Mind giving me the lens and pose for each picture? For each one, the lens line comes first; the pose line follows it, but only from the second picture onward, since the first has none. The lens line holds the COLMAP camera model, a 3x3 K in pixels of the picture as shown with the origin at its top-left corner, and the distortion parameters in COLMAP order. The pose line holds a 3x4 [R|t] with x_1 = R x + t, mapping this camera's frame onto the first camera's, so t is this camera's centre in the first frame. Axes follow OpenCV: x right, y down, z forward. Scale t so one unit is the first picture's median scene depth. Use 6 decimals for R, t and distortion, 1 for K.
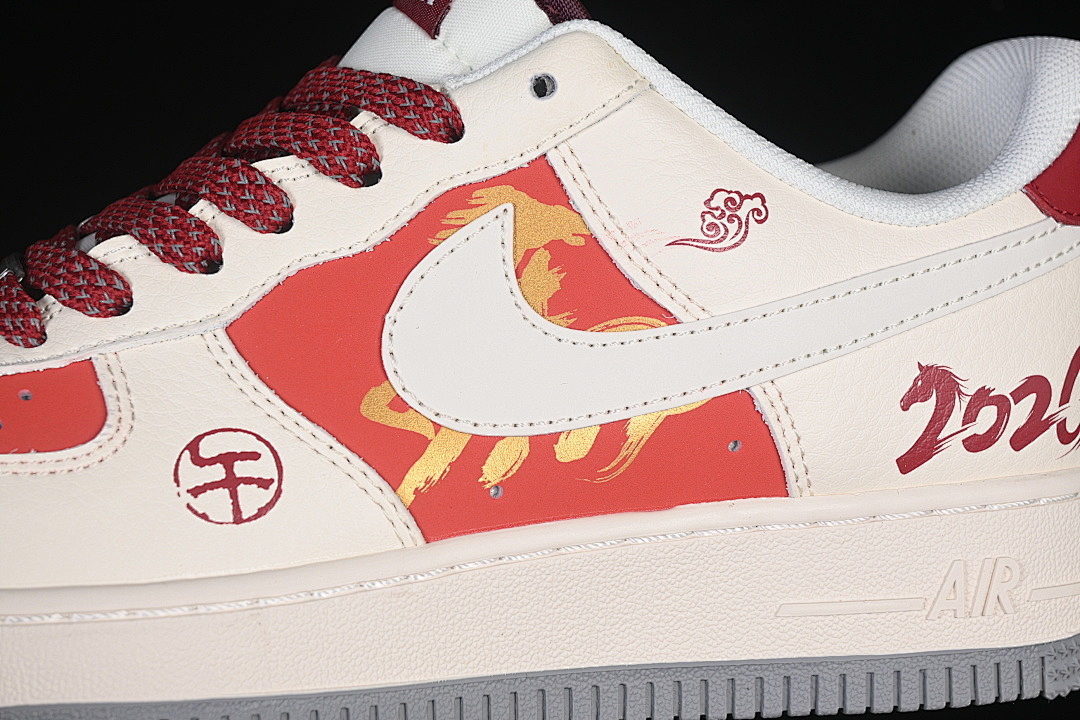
lens RADIAL K [[2315.0, 0, 533.8], [0, 2315.0, 370.8], [0, 0, 1]] dist [0.098091, 0.000000]
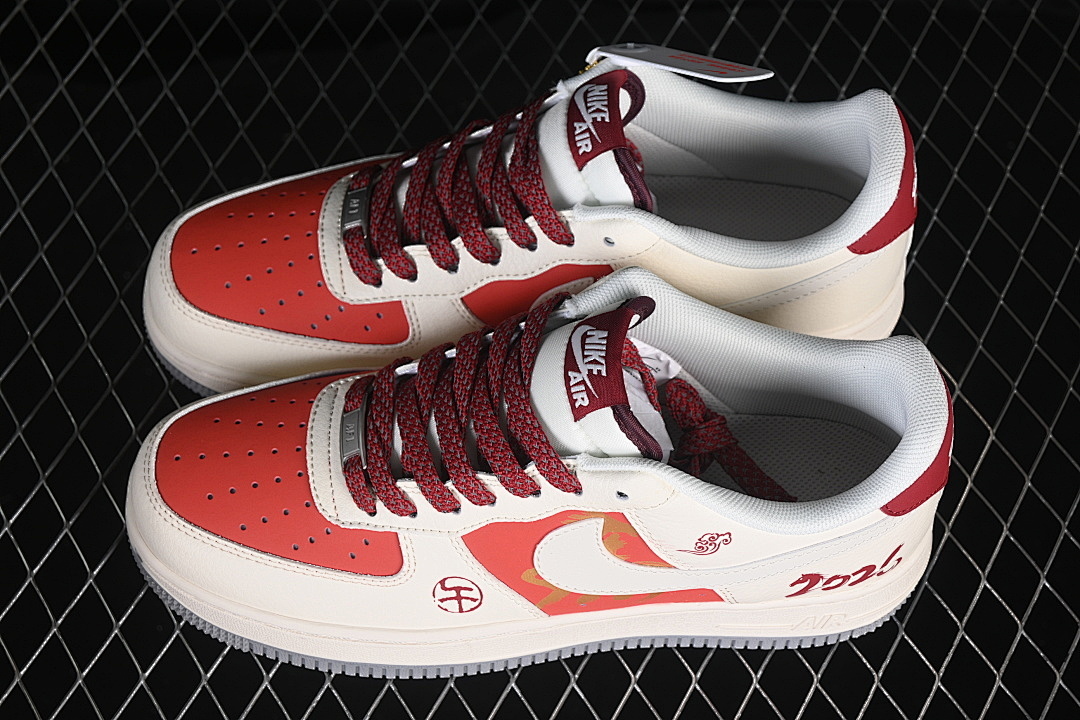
lens RADIAL K [[2315.0, 0, 535.0], [0, 2315.0, 360.6], [0, 0, 1]] dist [0.098091, 0.000000]
pose [[0.982410, 0.175146, -0.064767, 0.037908], [-0.056076, 0.607526, 0.792318, -1.733092], [0.178119, -0.774749, 0.606661, -0.113775]]
